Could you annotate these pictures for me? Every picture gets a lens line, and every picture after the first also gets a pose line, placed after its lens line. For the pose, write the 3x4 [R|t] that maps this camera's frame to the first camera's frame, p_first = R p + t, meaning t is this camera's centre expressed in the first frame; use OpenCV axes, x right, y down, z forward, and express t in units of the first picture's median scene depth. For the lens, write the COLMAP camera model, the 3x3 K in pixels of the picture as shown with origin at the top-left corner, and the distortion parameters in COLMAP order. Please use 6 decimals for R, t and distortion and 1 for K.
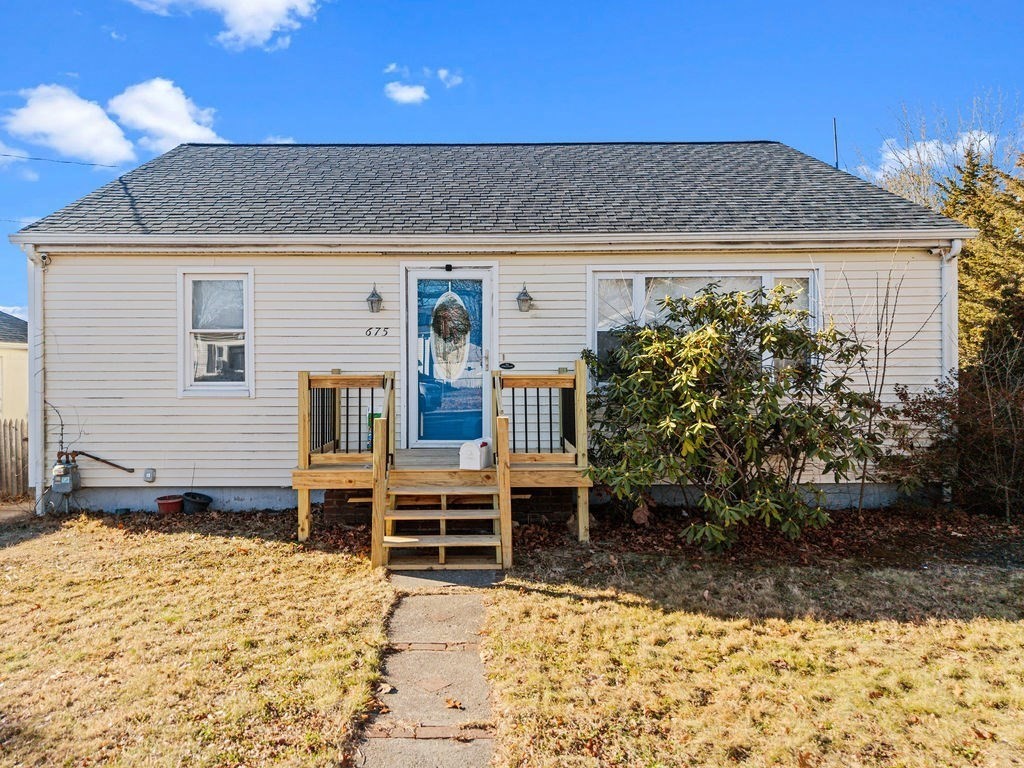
lens RADIAL K [[685.0, 0, 506.9], [0, 685.0, 388.3], [0, 0, 1]] dist [0.044691, -0.041766]
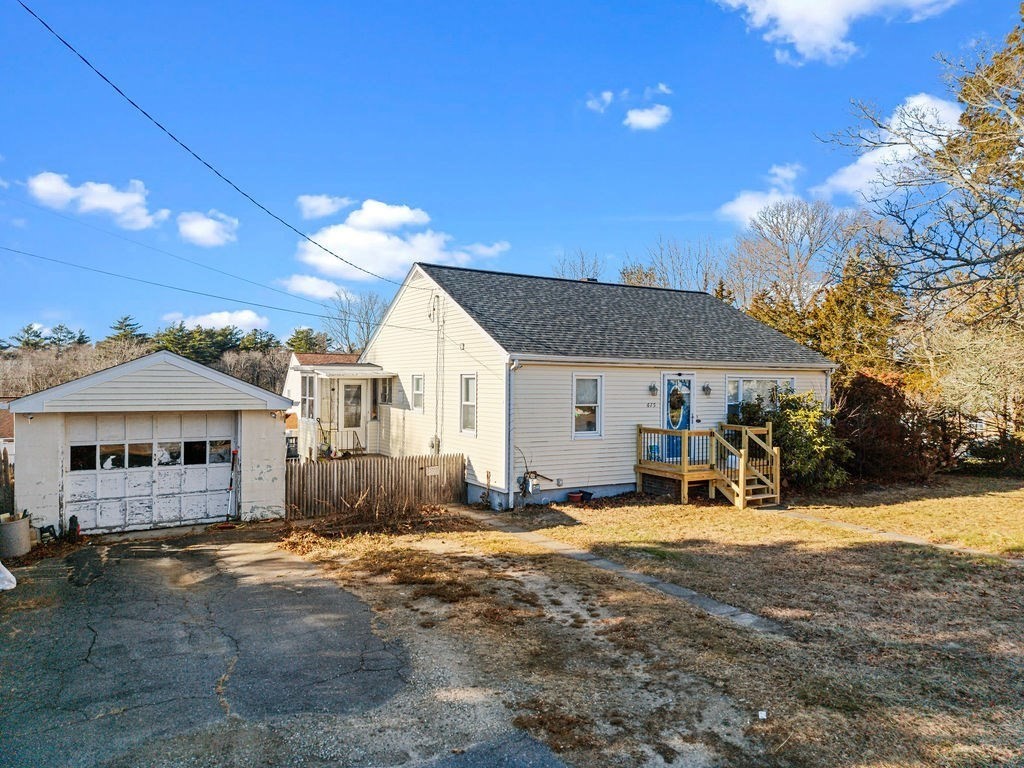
lens RADIAL K [[685.0, 0, 506.9], [0, 685.0, 388.3], [0, 0, 1]] dist [0.044691, -0.041766]
pose [[0.861102, 0.009891, 0.508335, -1.588081], [0.000164, 0.999805, -0.019732, -0.091991], [-0.508432, 0.017074, 0.860933, -0.525100]]
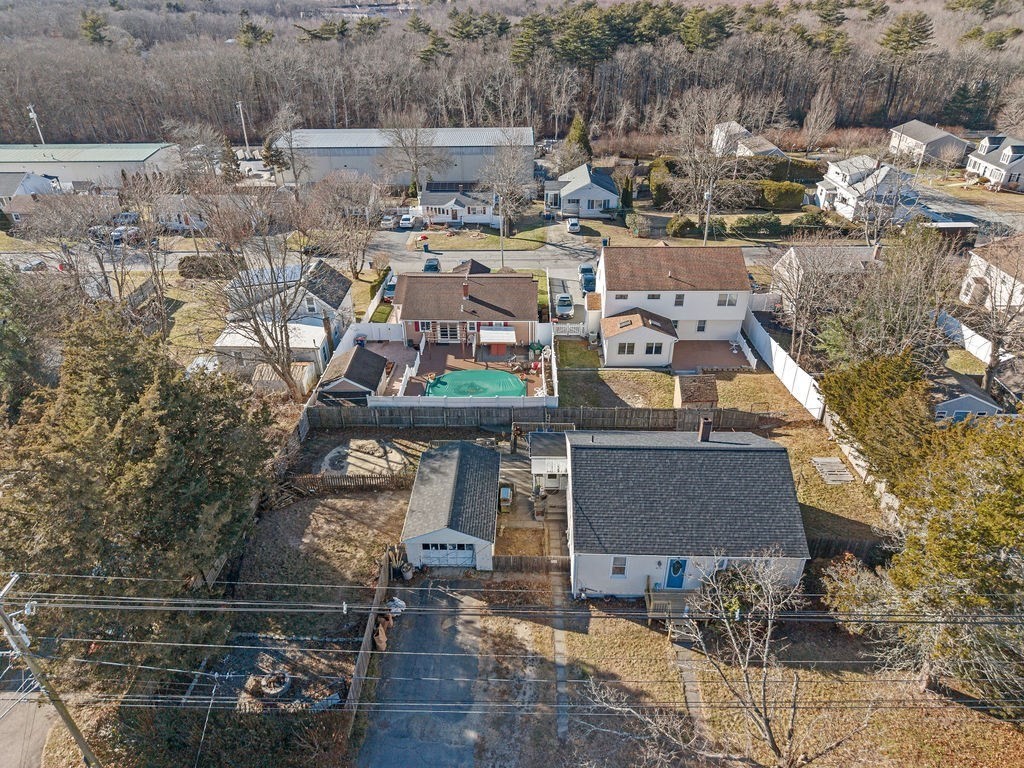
lens RADIAL K [[685.0, 0, 506.9], [0, 685.0, 388.3], [0, 0, 1]] dist [0.044691, -0.041766]
pose [[0.999521, 0.013766, -0.027725, -0.988873], [0.001274, 0.876608, 0.481203, -2.975481], [0.030928, -0.481008, 0.876171, -2.078833]]
